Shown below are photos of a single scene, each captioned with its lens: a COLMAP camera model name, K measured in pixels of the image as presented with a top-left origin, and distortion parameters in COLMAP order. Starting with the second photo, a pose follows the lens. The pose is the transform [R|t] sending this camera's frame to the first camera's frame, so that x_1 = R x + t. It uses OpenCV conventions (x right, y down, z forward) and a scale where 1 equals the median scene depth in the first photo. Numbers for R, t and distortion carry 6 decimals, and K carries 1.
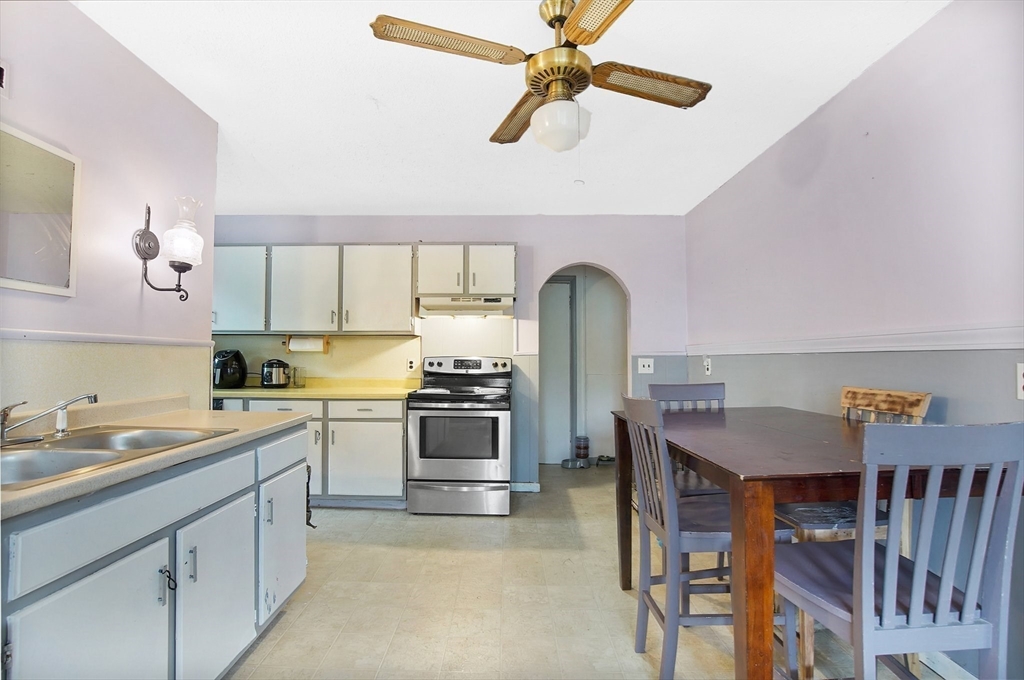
lens RADIAL K [[472.3, 0, 510.7], [0, 472.3, 345.6], [0, 0, 1]] dist [-0.052466, 0.018161]
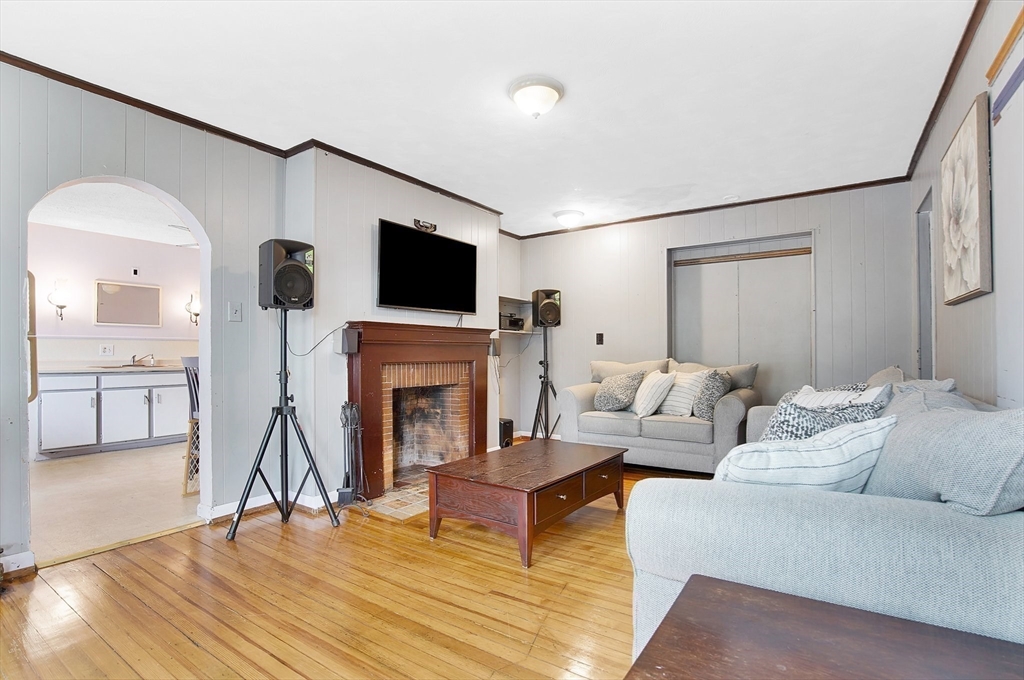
lens RADIAL K [[472.3, 0, 531.0], [0, 472.3, 350.3], [0, 0, 1]] dist [-0.052466, 0.018161]
pose [[0.845166, -0.007470, -0.534451, 1.389003], [0.019416, 0.999671, 0.016731, 0.027259], [0.534151, -0.024517, 0.845034, -0.190957]]
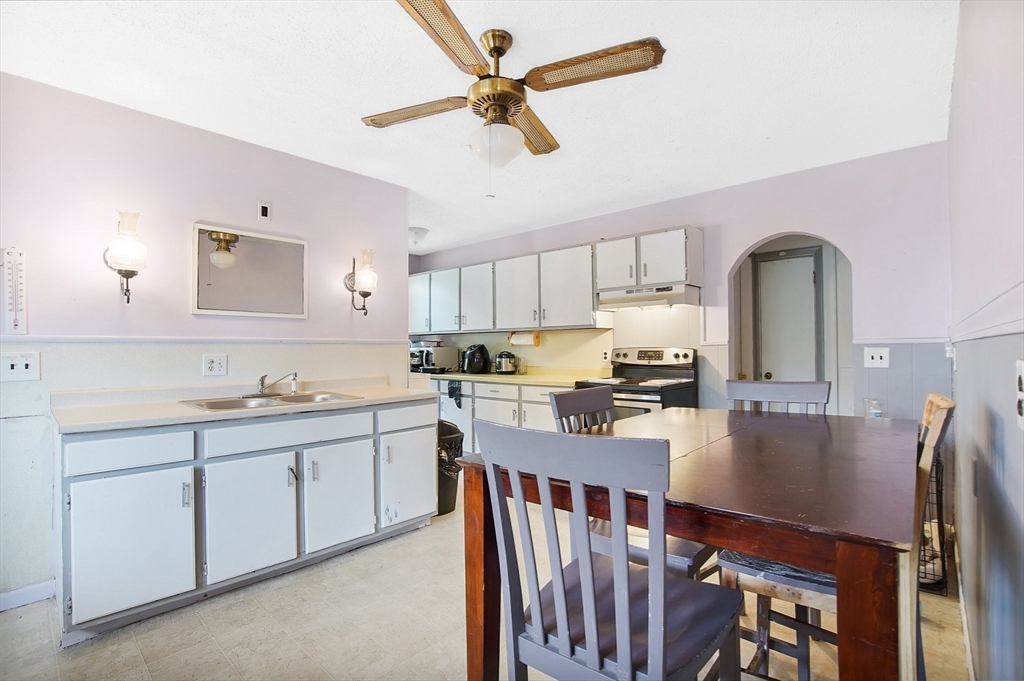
lens RADIAL K [[472.3, 0, 514.6], [0, 472.3, 342.7], [0, 0, 1]] dist [-0.052466, 0.018161]
pose [[0.740324, -0.016704, -0.672042, 0.380362], [0.026787, 0.999630, 0.004663, 0.000820], [0.671716, -0.021454, 0.740498, 0.076998]]
